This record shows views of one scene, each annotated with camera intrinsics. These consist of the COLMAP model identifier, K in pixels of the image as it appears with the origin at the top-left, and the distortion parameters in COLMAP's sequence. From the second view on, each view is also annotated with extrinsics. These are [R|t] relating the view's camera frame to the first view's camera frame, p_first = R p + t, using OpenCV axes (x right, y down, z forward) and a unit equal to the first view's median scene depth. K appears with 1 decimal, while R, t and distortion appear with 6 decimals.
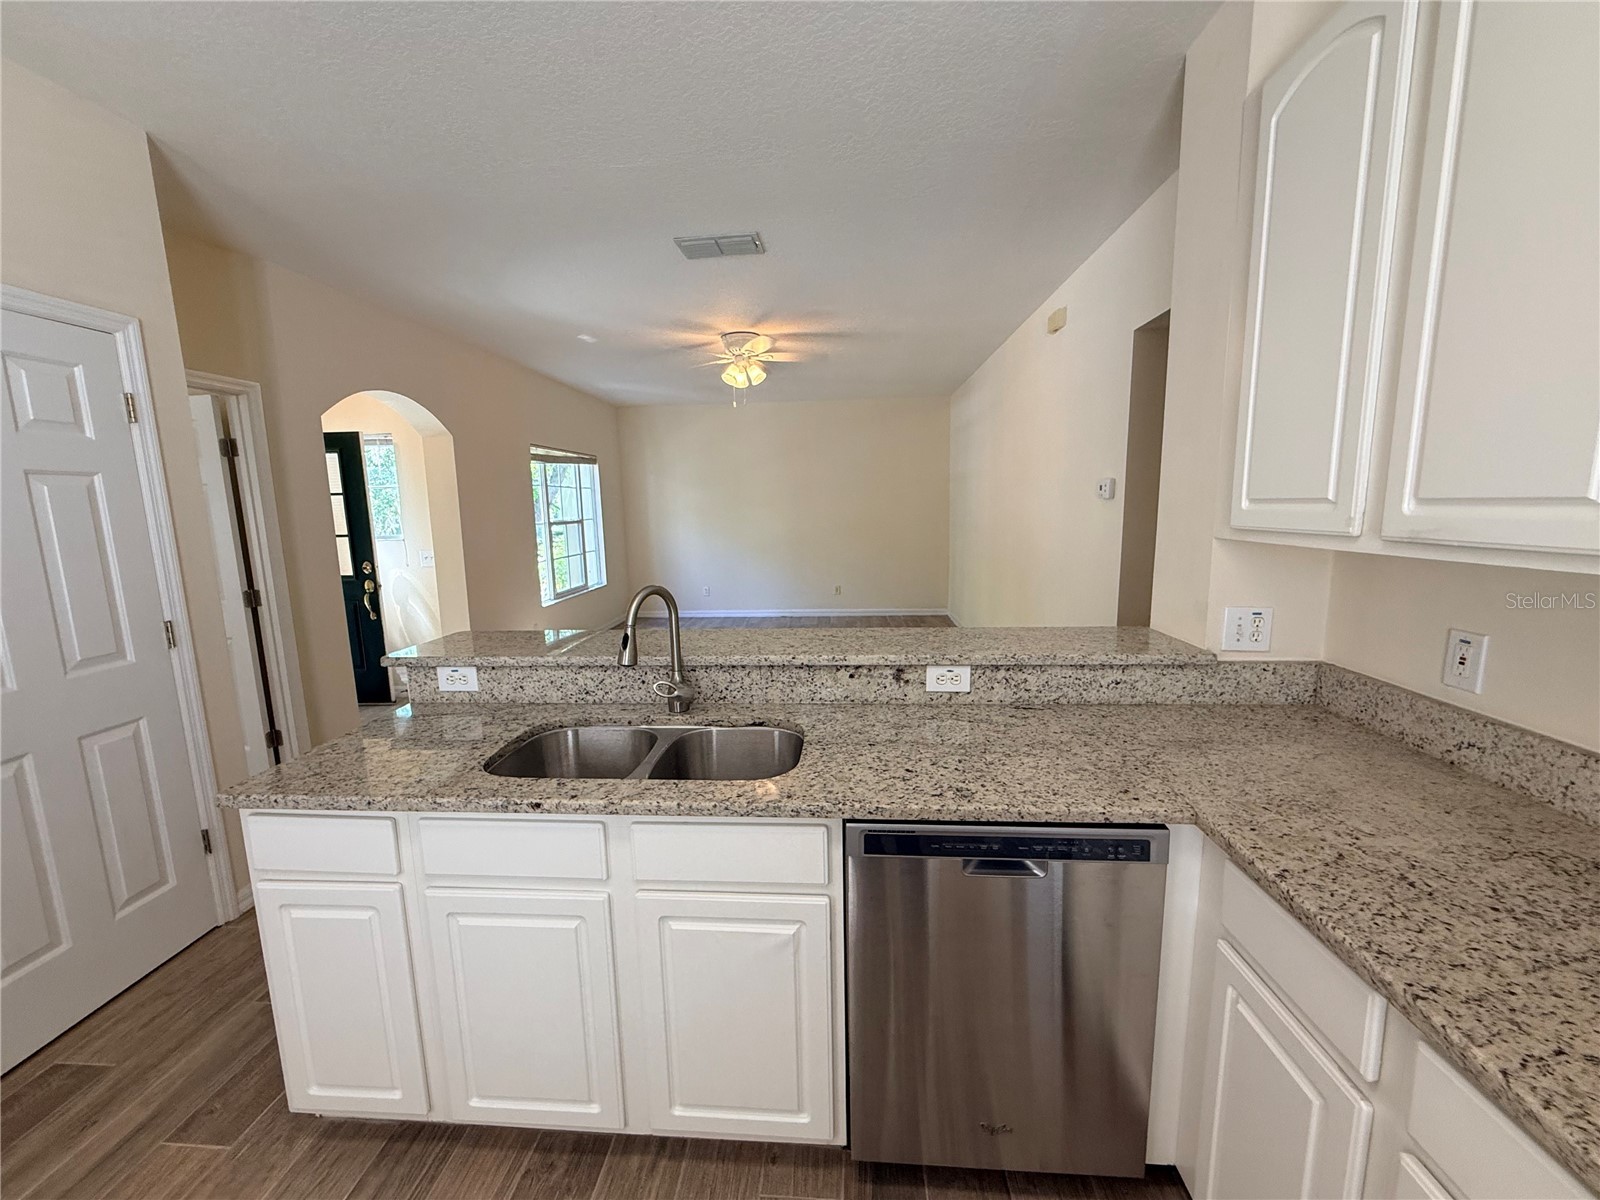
lens RADIAL K [[645.5, 0, 800.0], [0, 645.5, 600.0], [0, 0, 1]] dist [0.001093, 0.000051]
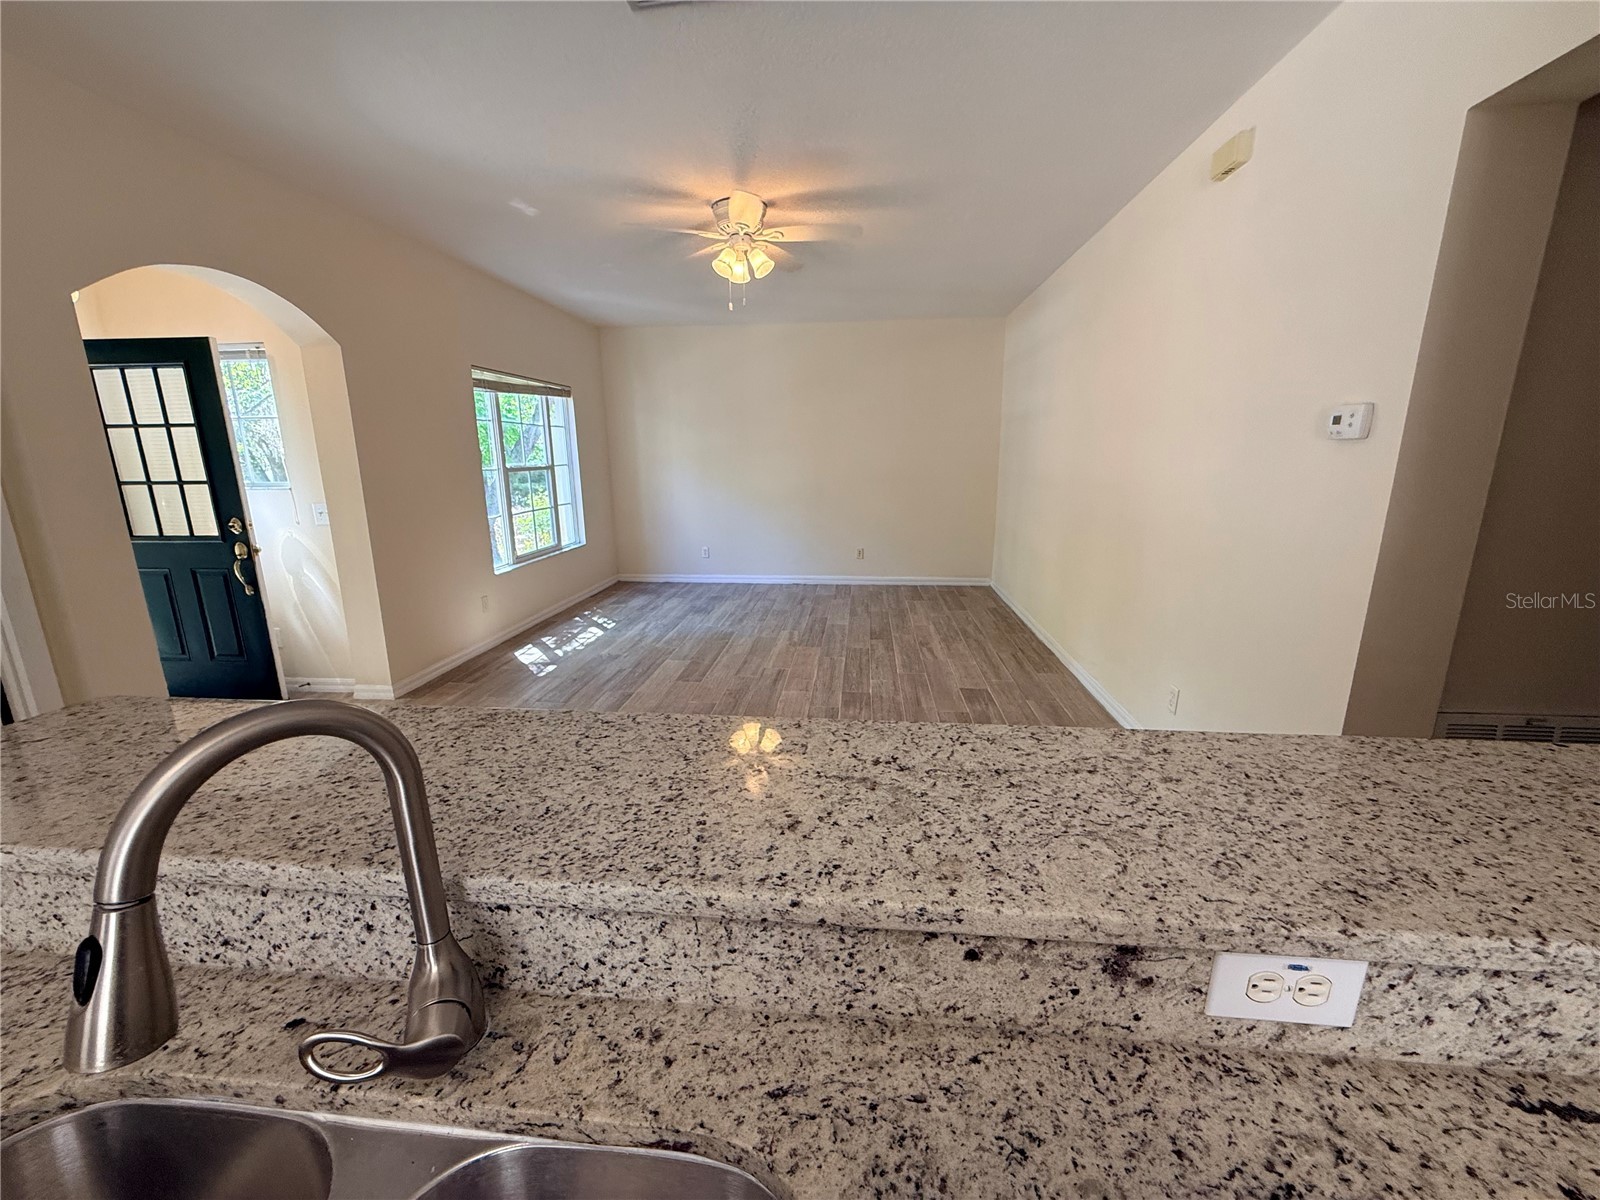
lens RADIAL K [[645.5, 0, 800.0], [0, 645.5, 600.0], [0, 0, 1]] dist [0.001093, 0.000051]
pose [[0.999583, 0.018362, -0.022286, -0.001212], [-0.016611, 0.996942, 0.076355, -0.033554], [0.023620, -0.075953, 0.996832, 0.272300]]
